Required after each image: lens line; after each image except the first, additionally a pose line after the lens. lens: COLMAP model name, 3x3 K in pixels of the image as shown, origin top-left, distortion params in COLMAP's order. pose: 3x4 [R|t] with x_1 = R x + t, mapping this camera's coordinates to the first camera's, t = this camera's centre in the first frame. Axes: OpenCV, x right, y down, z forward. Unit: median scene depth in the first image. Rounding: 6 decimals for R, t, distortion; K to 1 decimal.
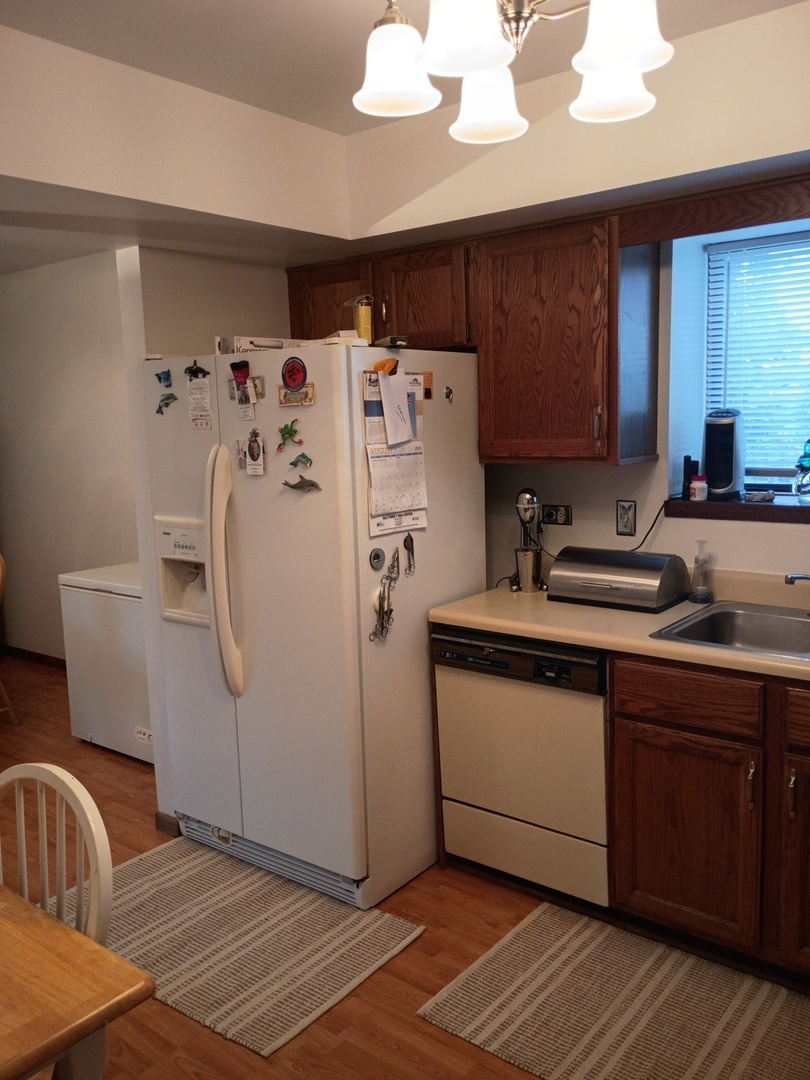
lens RADIAL K [[901.6, 0, 407.3], [0, 901.6, 538.2], [0, 0, 1]] dist [0.005970, 0.003174]
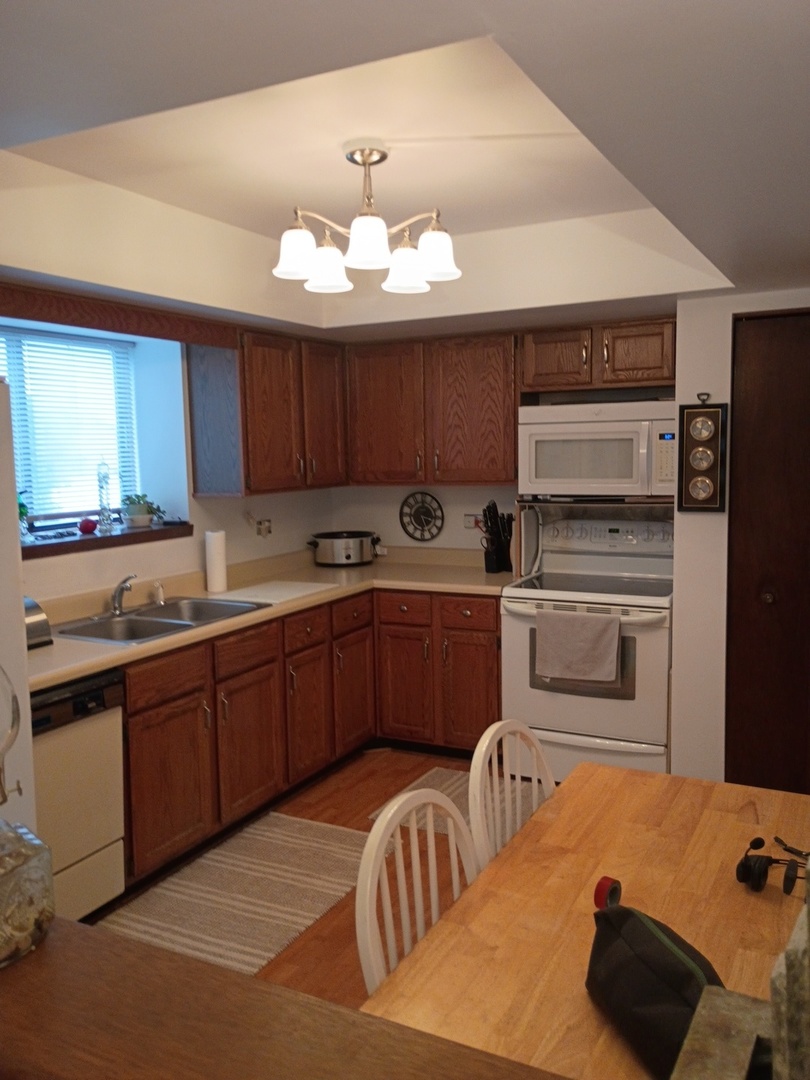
lens RADIAL K [[901.6, 0, 407.4], [0, 901.6, 543.6], [0, 0, 1]] dist [0.005970, 0.003174]
pose [[-0.189111, -0.083984, 0.978358, -1.031263], [0.165491, 0.979359, 0.116058, -0.112453], [-0.967910, 0.183857, -0.171309, 0.832066]]
